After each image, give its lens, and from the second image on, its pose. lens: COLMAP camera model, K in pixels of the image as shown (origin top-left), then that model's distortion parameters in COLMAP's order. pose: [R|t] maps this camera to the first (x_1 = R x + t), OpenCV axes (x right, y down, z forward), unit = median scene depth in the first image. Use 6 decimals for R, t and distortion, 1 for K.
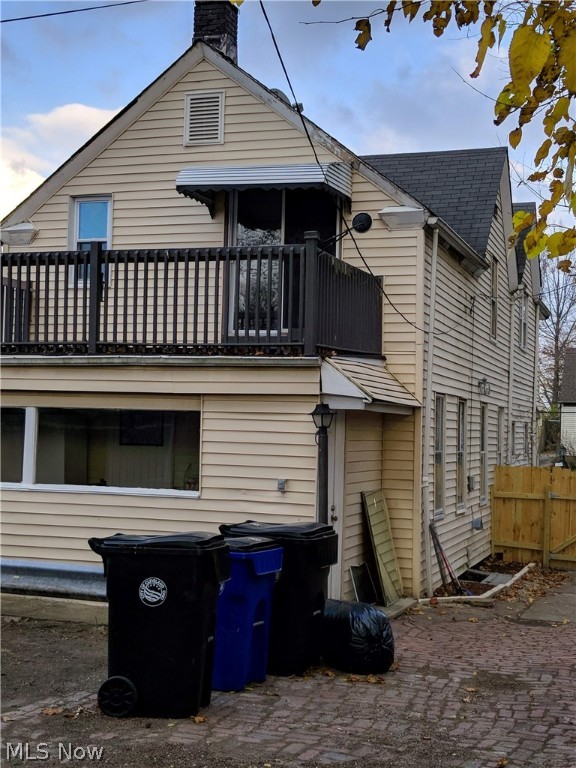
lens RADIAL K [[1077.1, 0, 288.0], [0, 1077.1, 384.0], [0, 0, 1]] dist [0.070993, 0.038033]
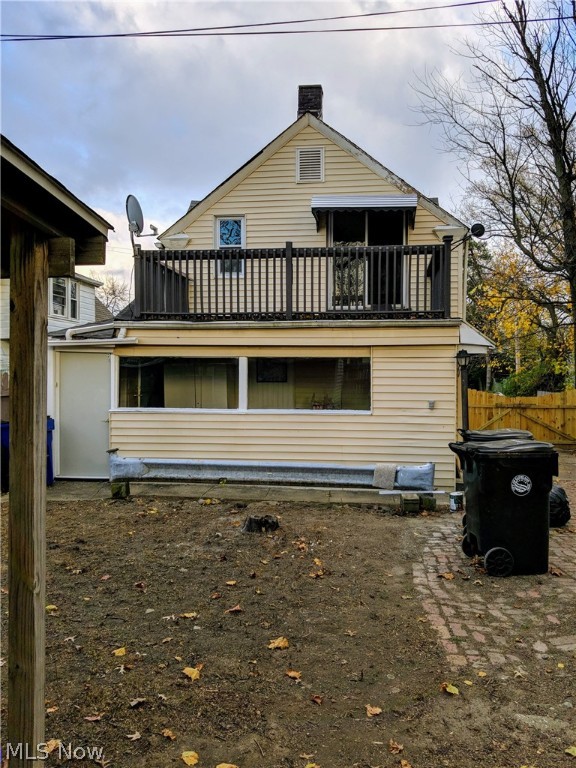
lens RADIAL K [[599.3, 0, 288.0], [0, 599.3, 384.0], [0, 0, 1]] dist [0.051081, -0.060520]
pose [[0.978146, -0.028841, 0.205909, -0.314562], [0.015810, 0.997783, 0.064653, 0.005730], [-0.207317, -0.059985, 0.976433, 0.179496]]
